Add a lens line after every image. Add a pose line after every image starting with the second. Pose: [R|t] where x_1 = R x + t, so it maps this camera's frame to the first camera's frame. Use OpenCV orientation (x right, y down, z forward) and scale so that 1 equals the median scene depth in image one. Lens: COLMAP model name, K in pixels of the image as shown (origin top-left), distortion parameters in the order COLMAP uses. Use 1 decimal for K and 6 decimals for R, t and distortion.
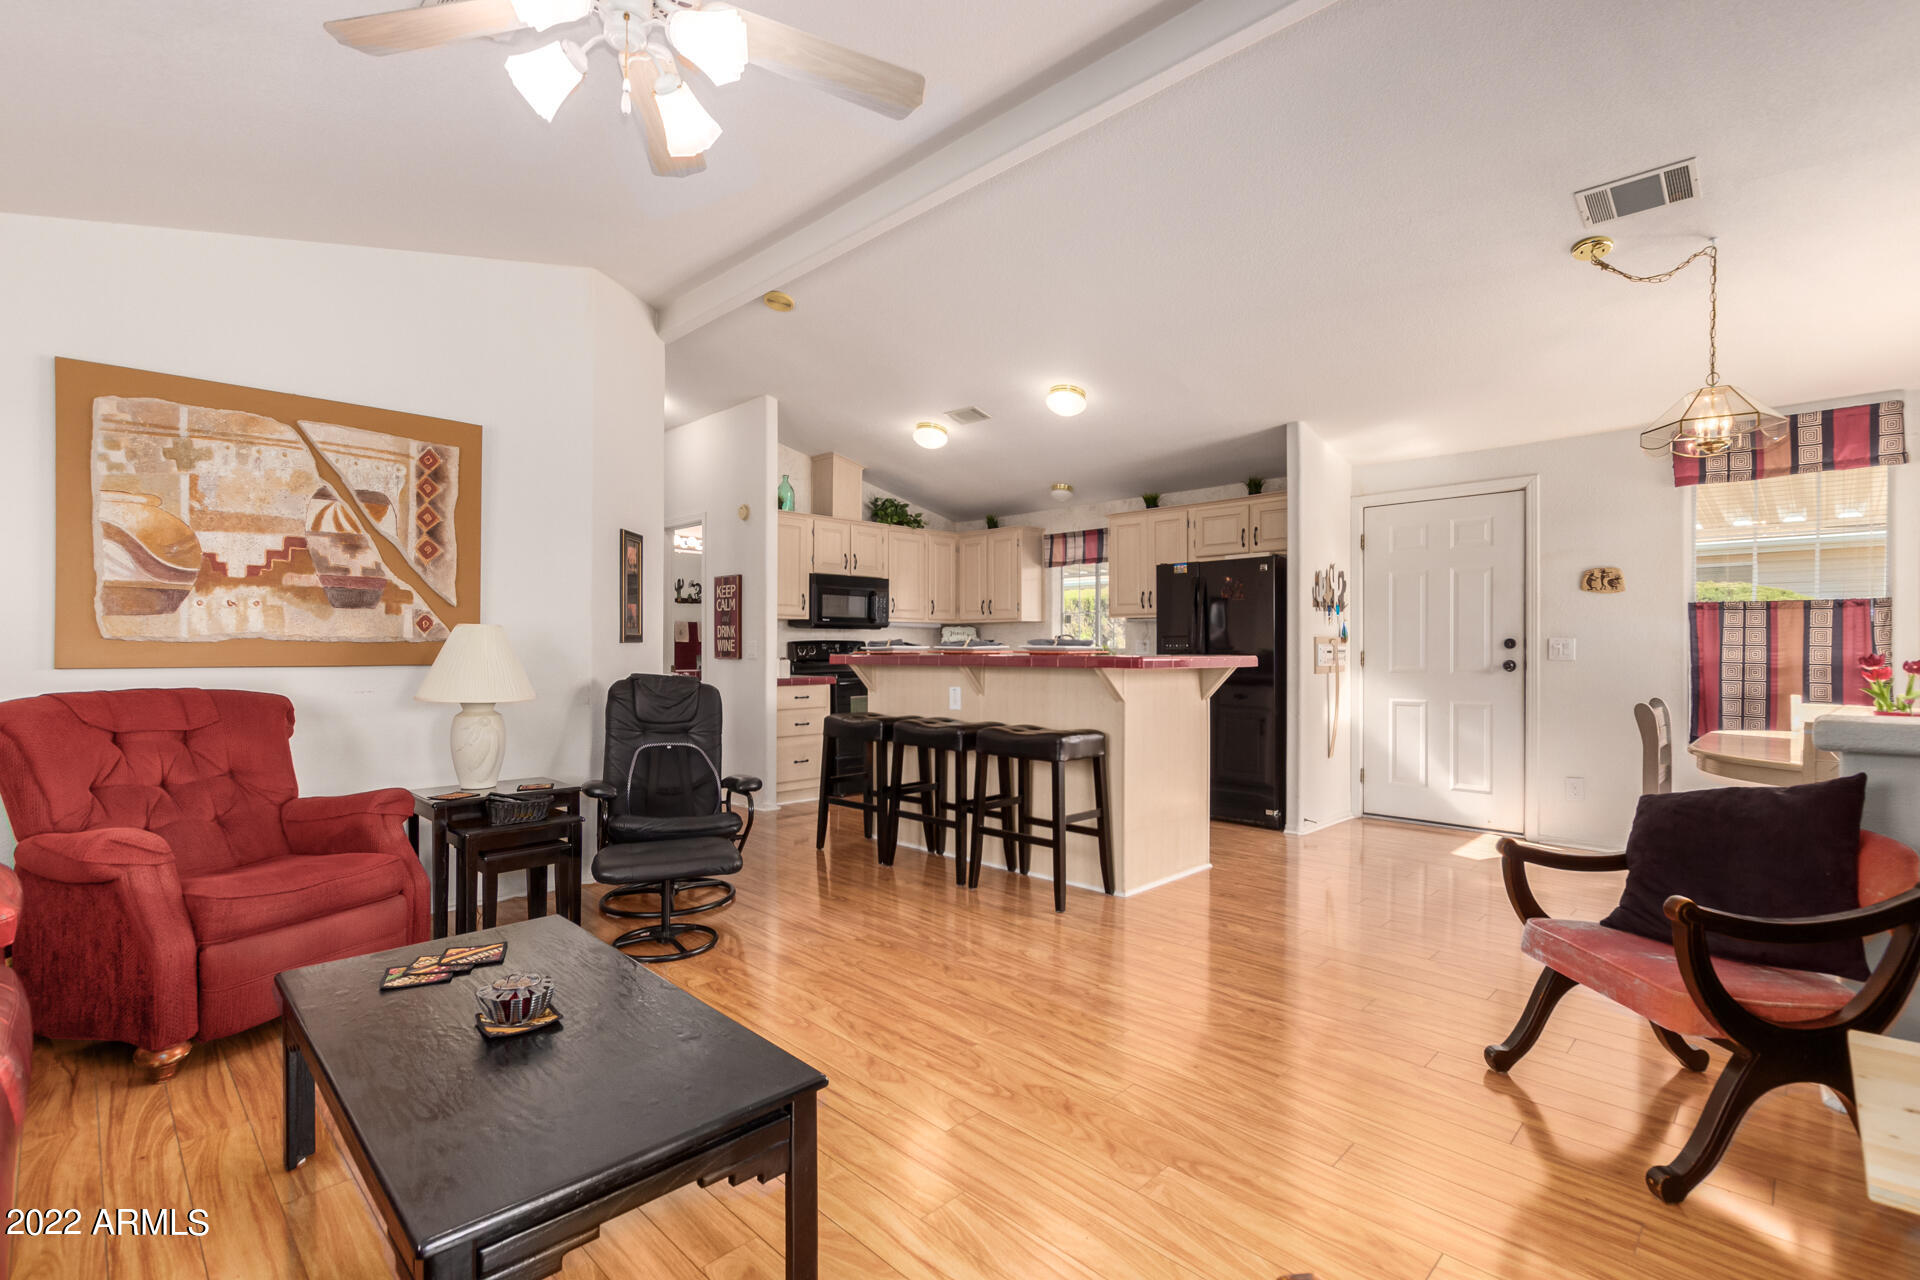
lens RADIAL K [[908.3, 0, 960.8], [0, 908.3, 646.2], [0, 0, 1]] dist [0.000205, 0.000017]
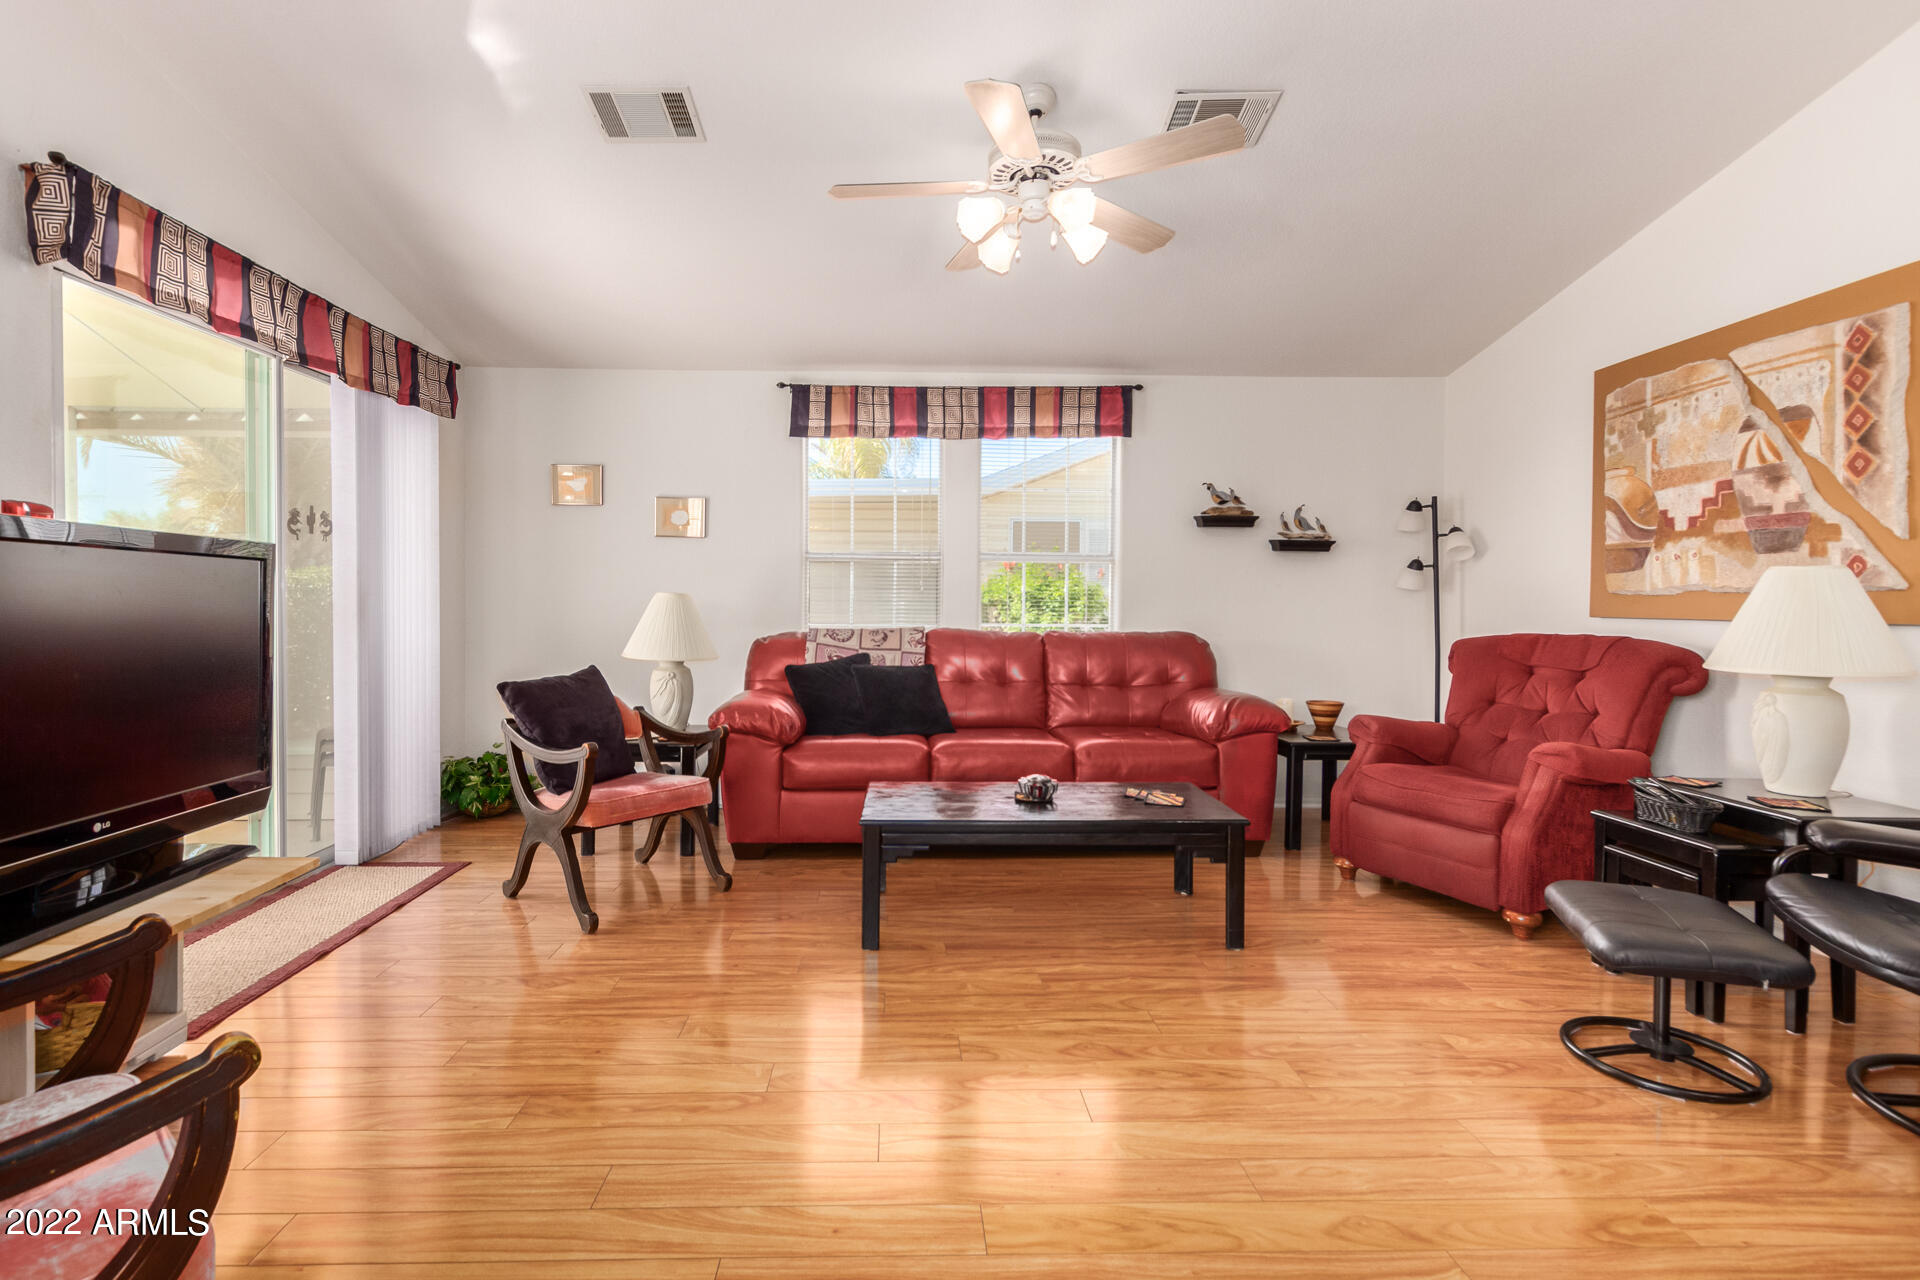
lens RADIAL K [[908.3, 0, 945.5], [0, 908.3, 607.9], [0, 0, 1]] dist [0.000205, 0.000017]
pose [[-0.685372, 0.000439, -0.728193, 0.474362], [-0.003005, 0.999990, 0.003431, 0.008512], [0.728187, 0.004540, -0.685364, 1.045442]]
